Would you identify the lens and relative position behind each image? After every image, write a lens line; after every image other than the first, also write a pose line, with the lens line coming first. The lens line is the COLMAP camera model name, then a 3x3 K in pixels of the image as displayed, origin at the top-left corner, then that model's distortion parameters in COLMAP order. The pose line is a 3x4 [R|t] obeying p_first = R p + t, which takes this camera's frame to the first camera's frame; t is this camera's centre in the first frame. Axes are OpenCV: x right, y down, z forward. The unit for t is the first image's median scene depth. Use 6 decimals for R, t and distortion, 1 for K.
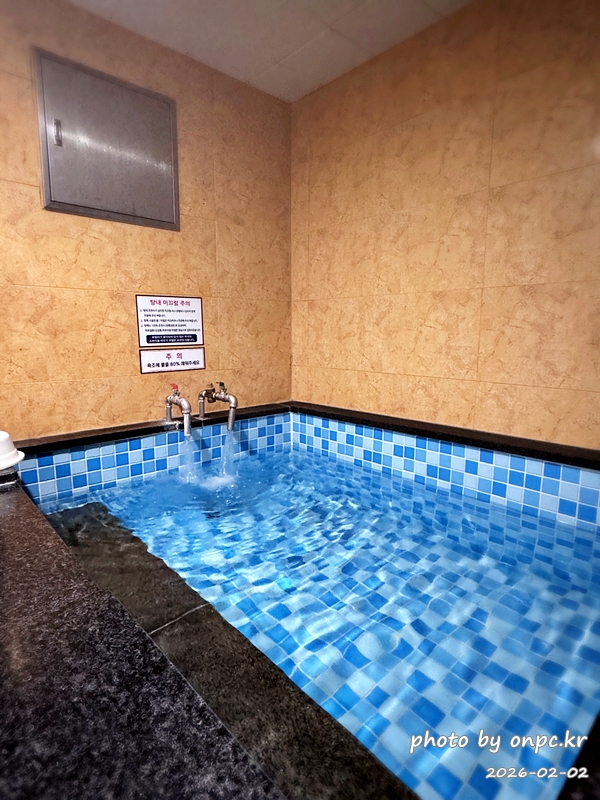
lens RADIAL K [[431.3, 0, 300.0], [0, 431.3, 400.0], [0, 0, 1]] dist [-0.040623, -0.001949]
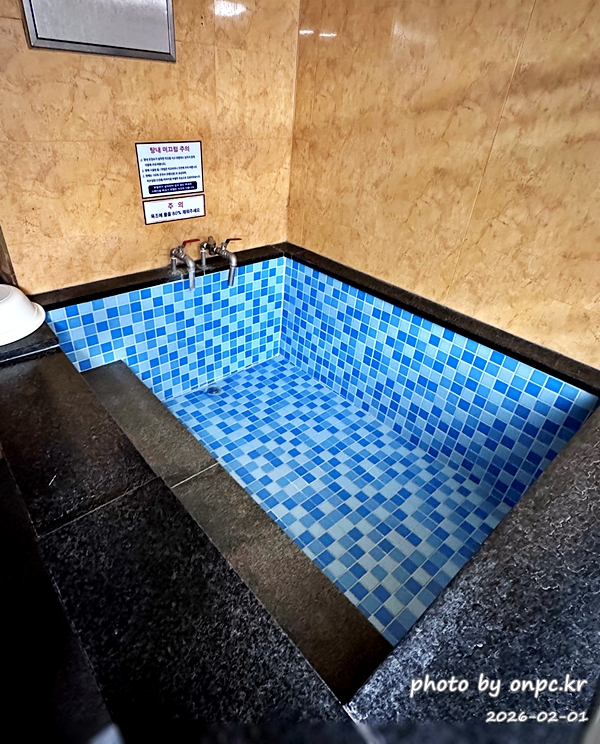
lens RADIAL K [[411.6, 0, 286.6], [0, 411.6, 371.9], [0, 0, 1]] dist [-0.050472, 0.002151]
pose [[0.997683, 0.066230, 0.015562, -0.016311], [-0.066452, 0.899602, 0.431626, -0.189520], [0.014587, -0.431660, 0.901919, -0.053131]]
